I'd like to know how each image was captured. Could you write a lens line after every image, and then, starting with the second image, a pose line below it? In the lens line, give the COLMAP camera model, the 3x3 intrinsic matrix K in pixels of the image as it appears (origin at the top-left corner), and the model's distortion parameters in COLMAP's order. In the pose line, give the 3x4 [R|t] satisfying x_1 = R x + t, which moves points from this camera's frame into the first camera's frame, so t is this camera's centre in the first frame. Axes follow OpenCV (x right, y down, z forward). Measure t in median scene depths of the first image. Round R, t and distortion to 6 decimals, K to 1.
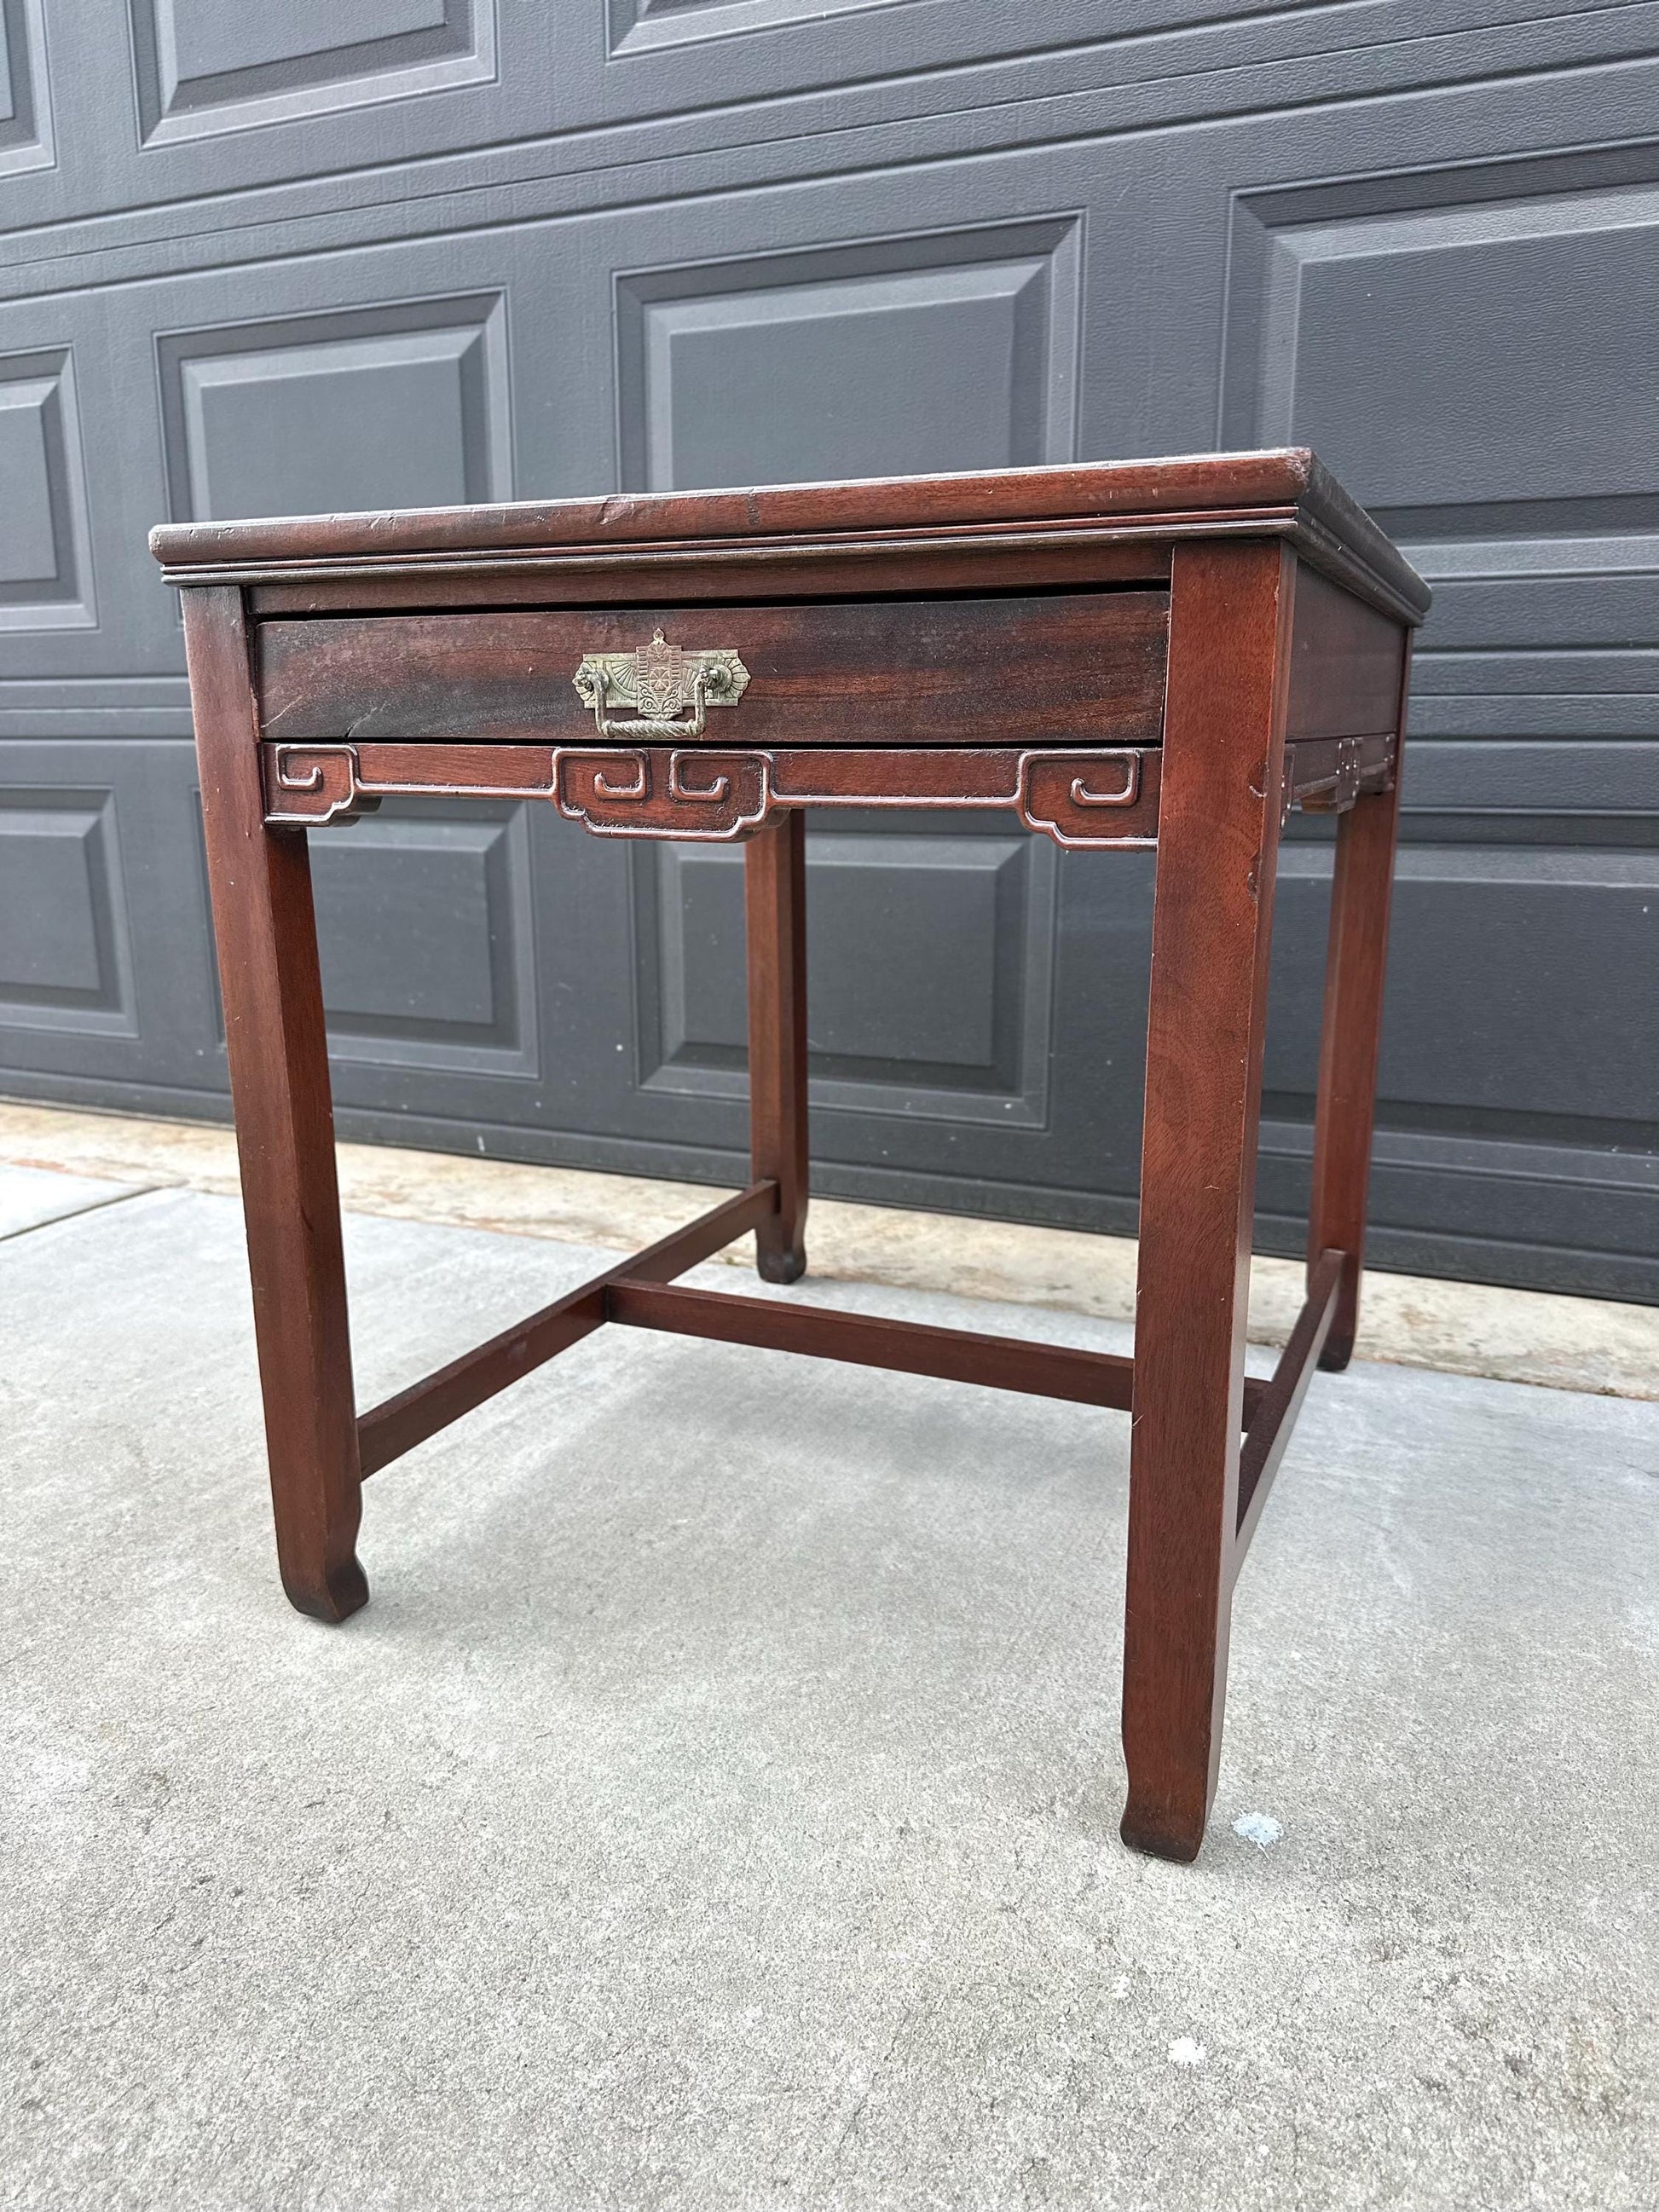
lens RADIAL K [[1581.6, 0, 835.5], [0, 1581.6, 1111.1], [0, 0, 1]] dist [0.038587, -0.052542]
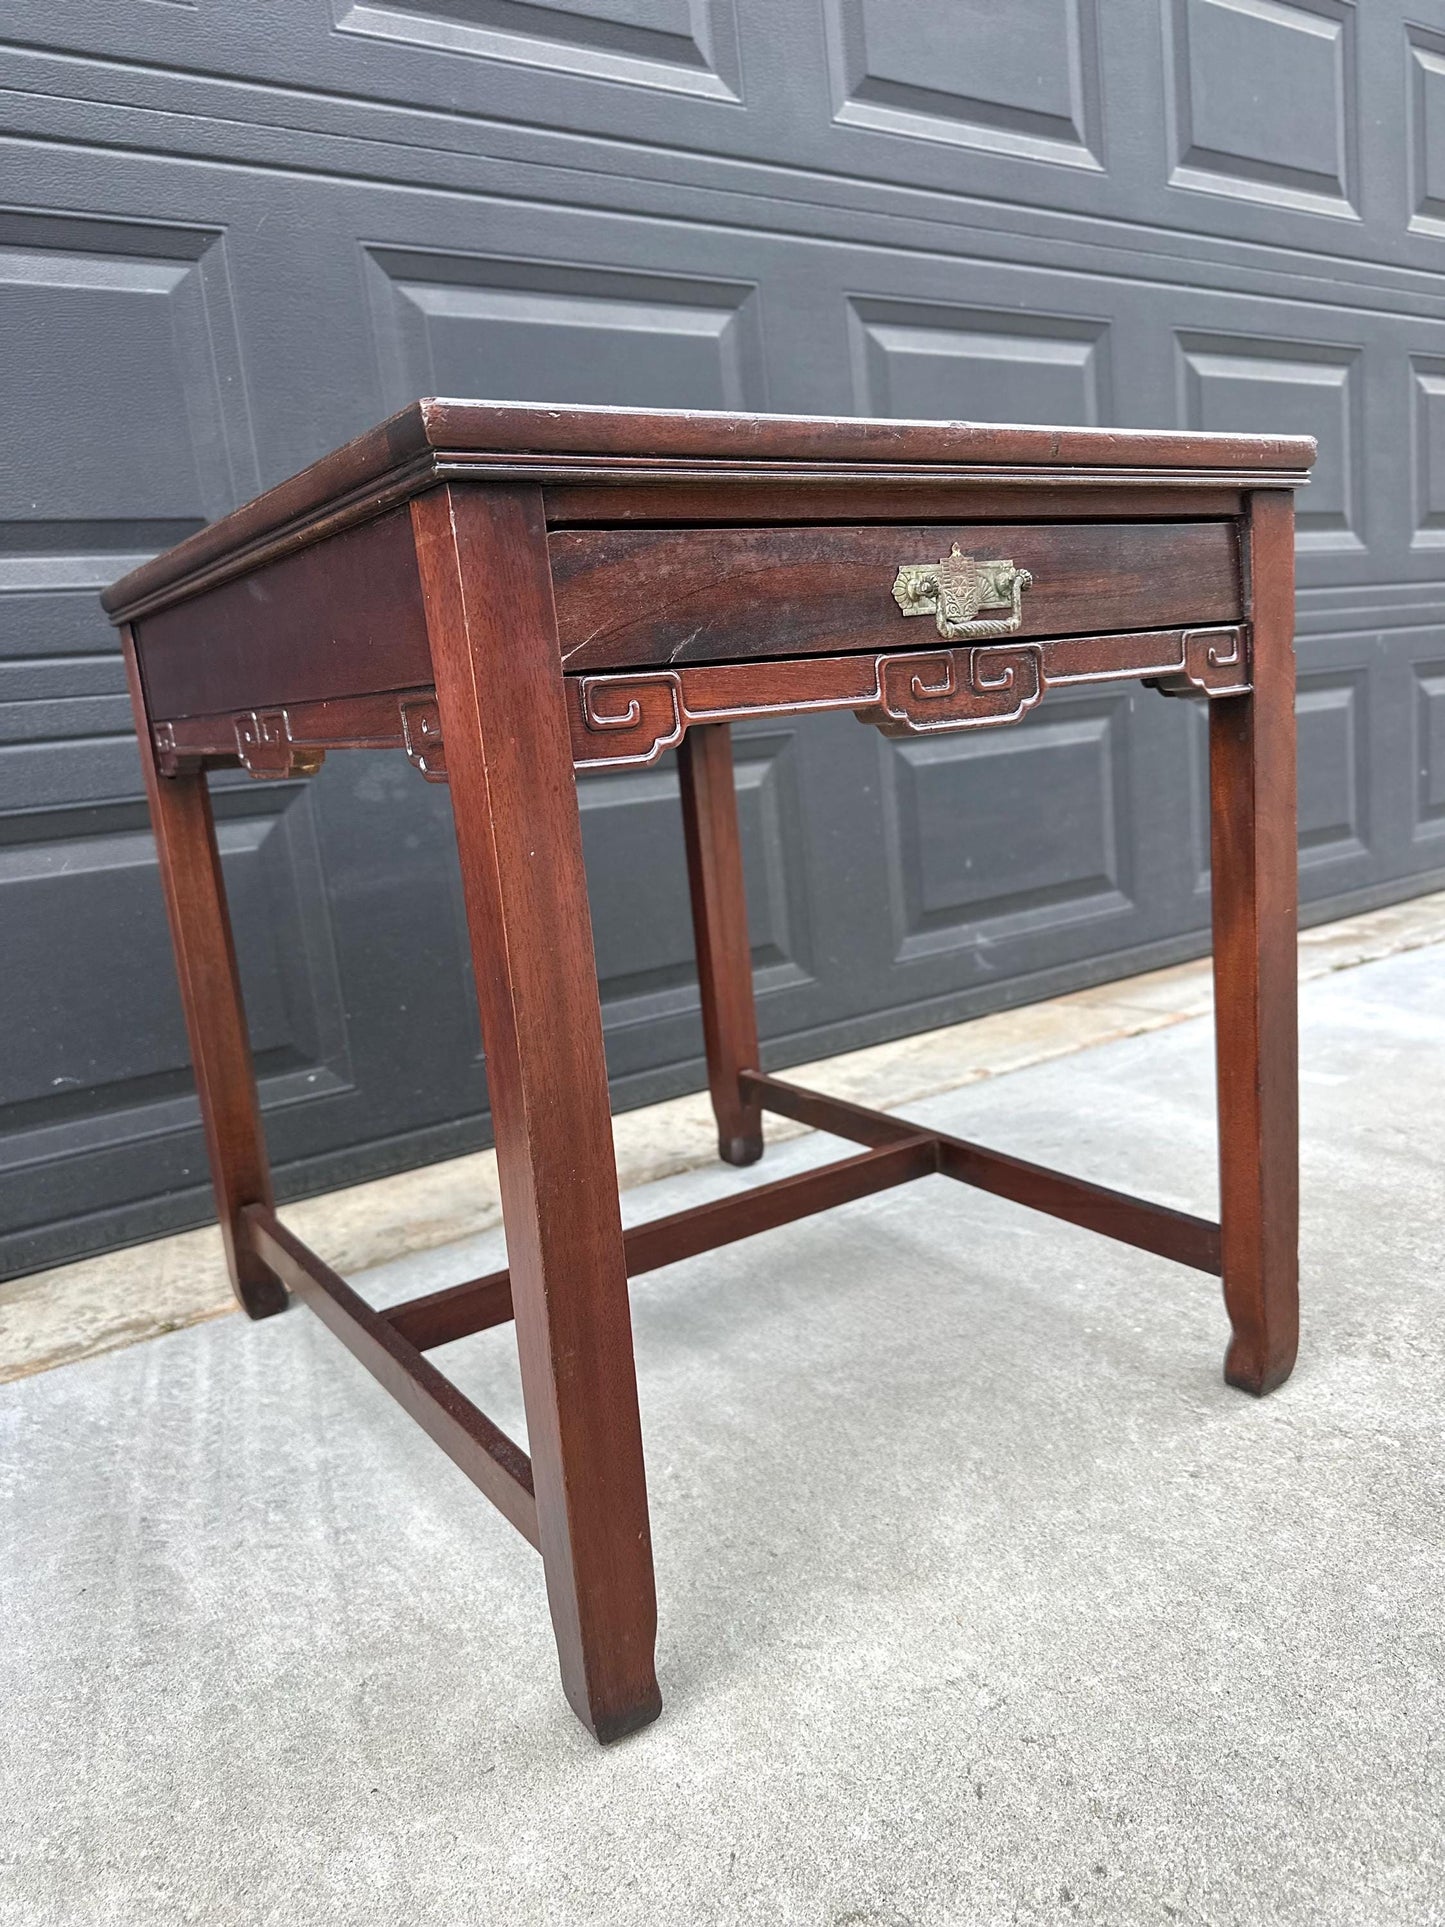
lens RADIAL K [[1377.7, 0, 722.9], [0, 1377.7, 966.4], [0, 0, 1]] dist [0.038587, -0.052542]
pose [[0.540708, -0.208719, 0.814906, -0.856714], [0.279278, 0.958325, 0.060145, -0.097939], [-0.793497, 0.195065, 0.576465, 0.503389]]
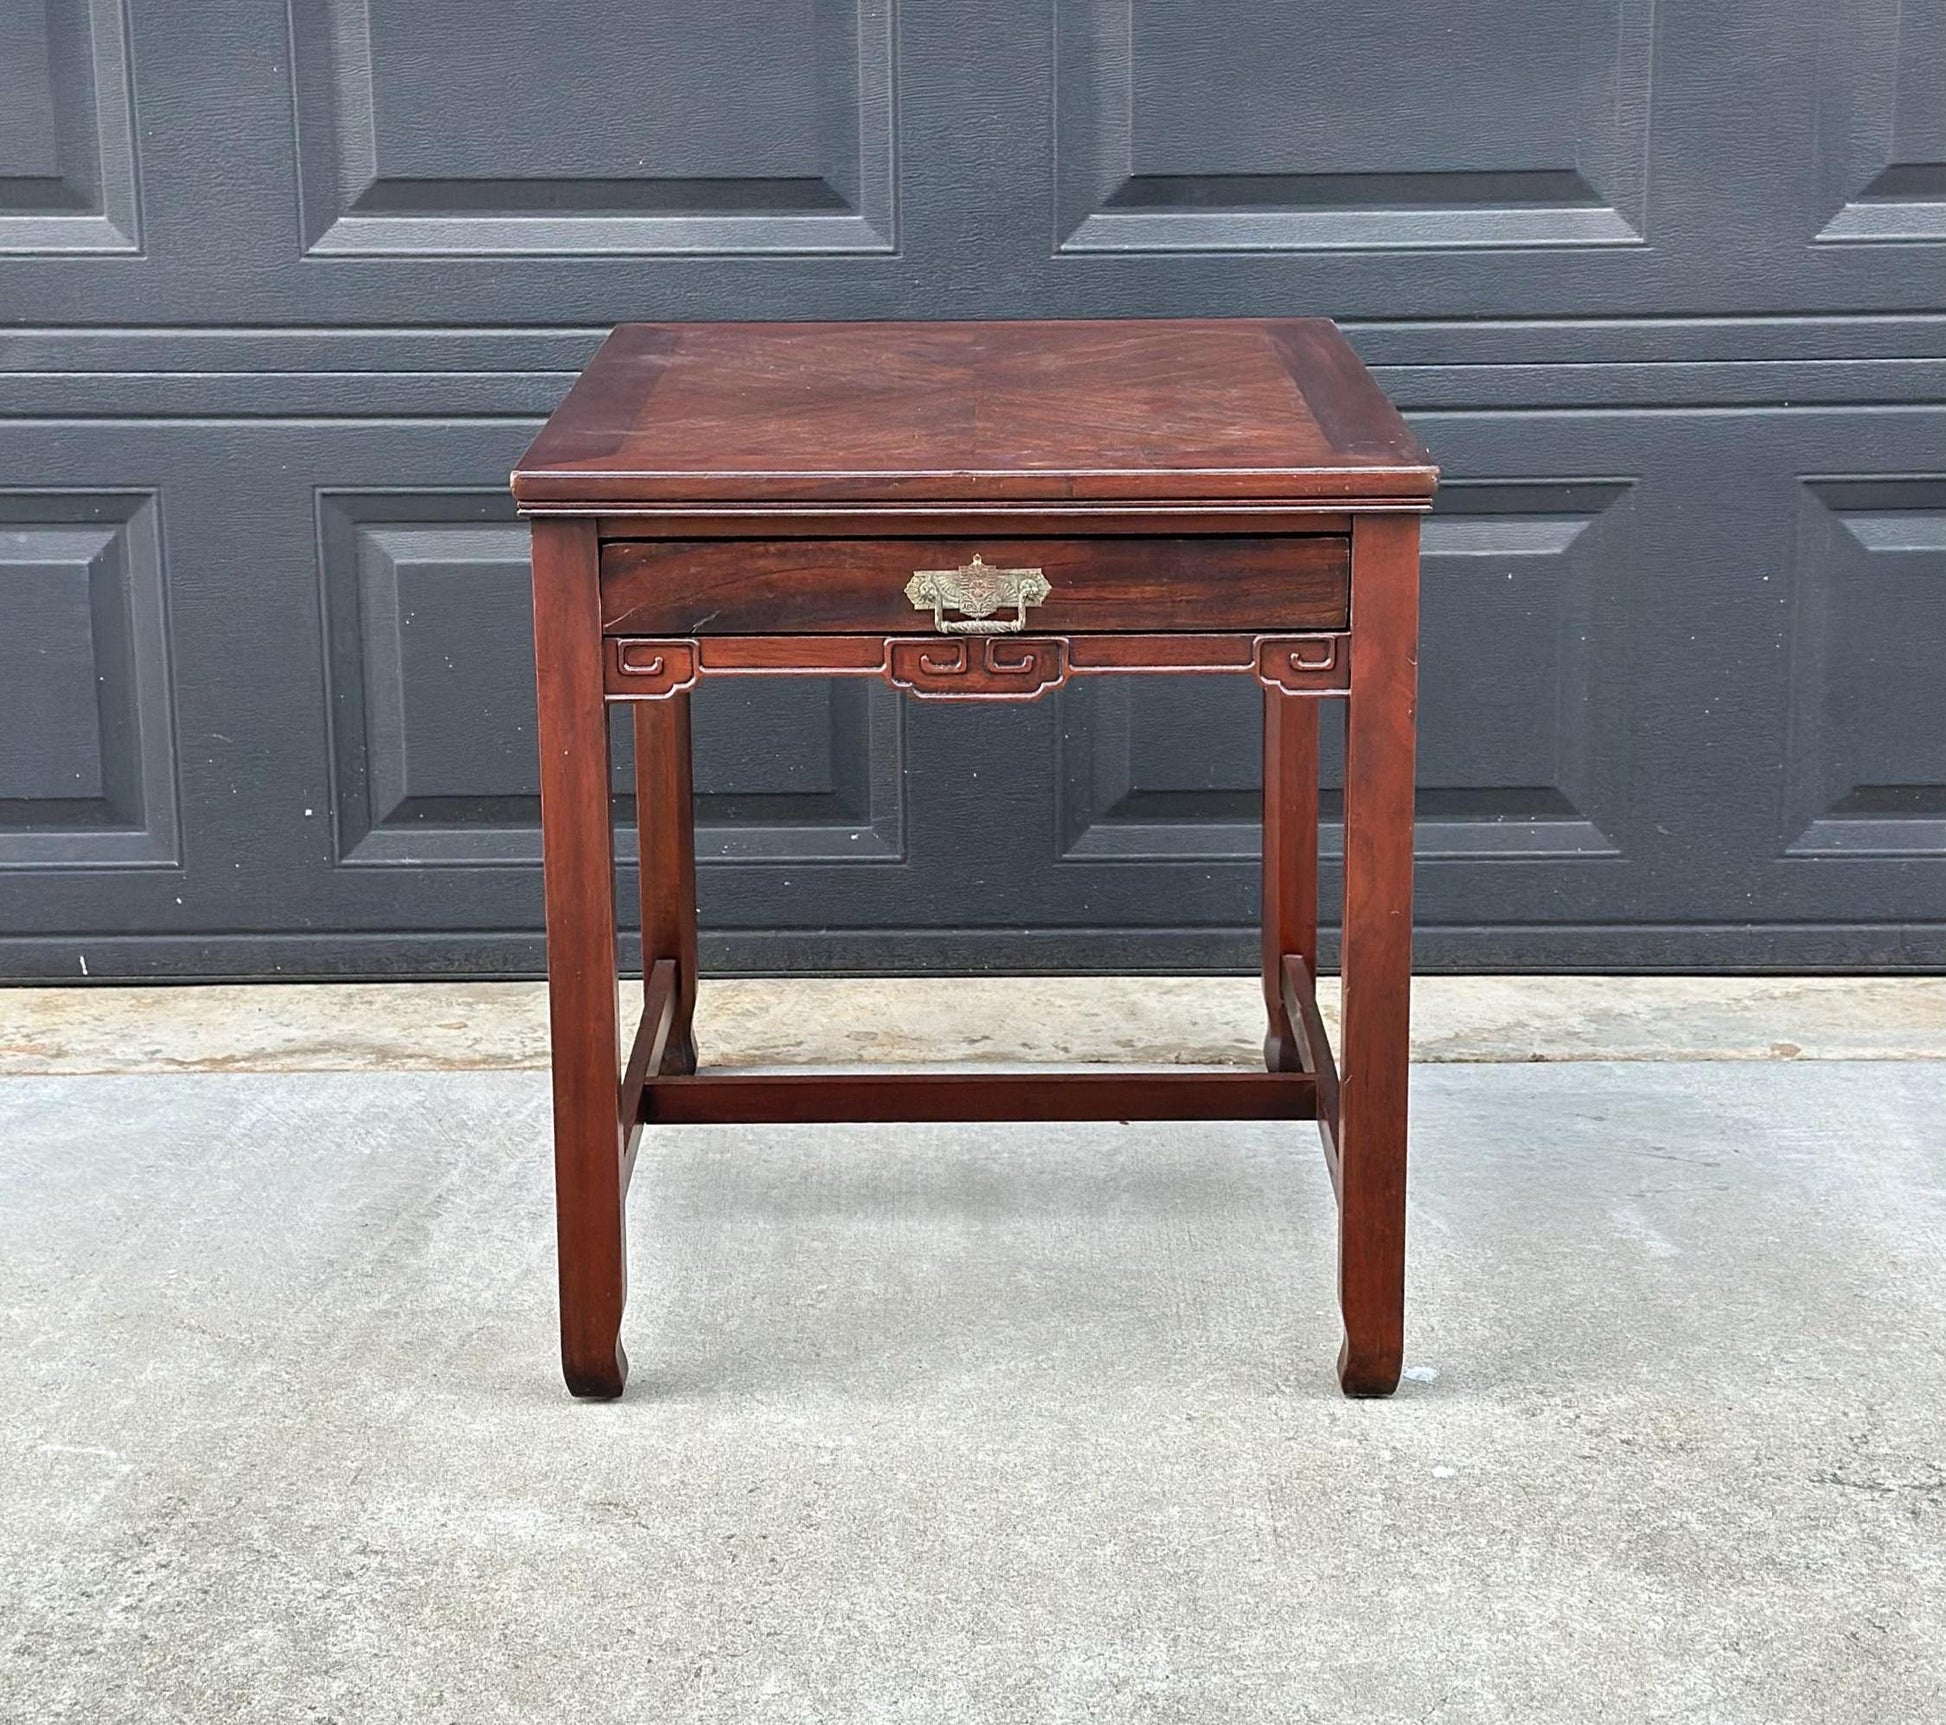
lens RADIAL K [[3697.4, 0, 983.0], [0, 3697.4, 761.8], [0, 0, 1]] dist [0.153653, 0.000000]
pose [[0.915281, -0.102456, 0.389569, -1.104941], [0.099051, 0.994663, 0.028877, -0.175138], [-0.390448, 0.012157, 0.920545, -1.564596]]
